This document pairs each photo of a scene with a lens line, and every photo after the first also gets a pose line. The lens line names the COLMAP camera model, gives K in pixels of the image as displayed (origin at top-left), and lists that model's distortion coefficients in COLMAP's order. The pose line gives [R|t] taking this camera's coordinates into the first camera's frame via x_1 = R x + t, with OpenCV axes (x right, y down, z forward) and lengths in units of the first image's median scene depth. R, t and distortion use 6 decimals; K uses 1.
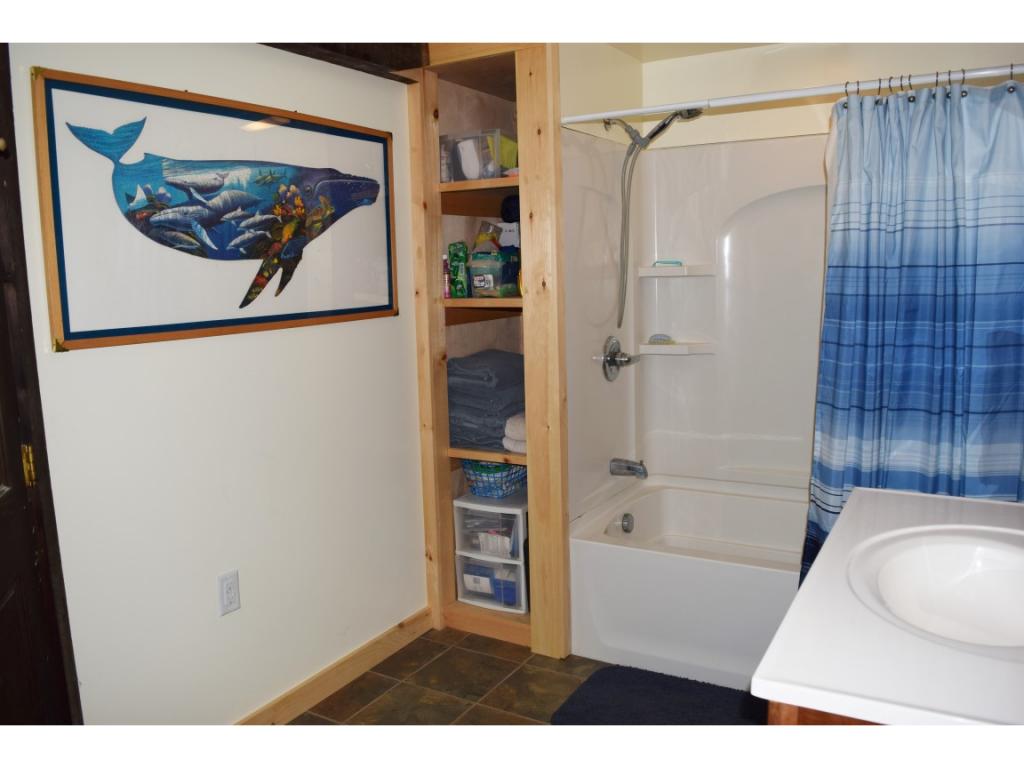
lens RADIAL K [[802.8, 0, 511.8], [0, 802.8, 390.6], [0, 0, 1]] dist [-0.091882, 0.017569]
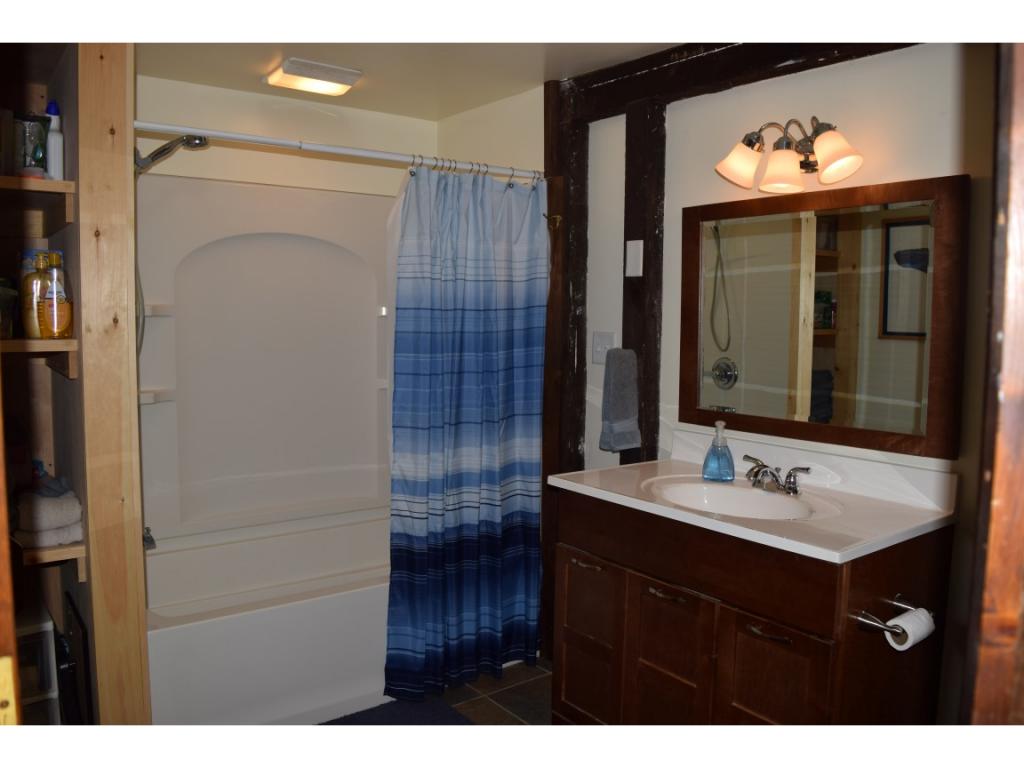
lens RADIAL K [[802.8, 0, 510.7], [0, 802.8, 377.4], [0, 0, 1]] dist [-0.091882, 0.017569]
pose [[0.395874, -0.045169, 0.917193, -0.623507], [0.114423, 0.993432, -0.000463, -0.037689], [-0.911148, 0.105132, 0.398442, 0.399515]]
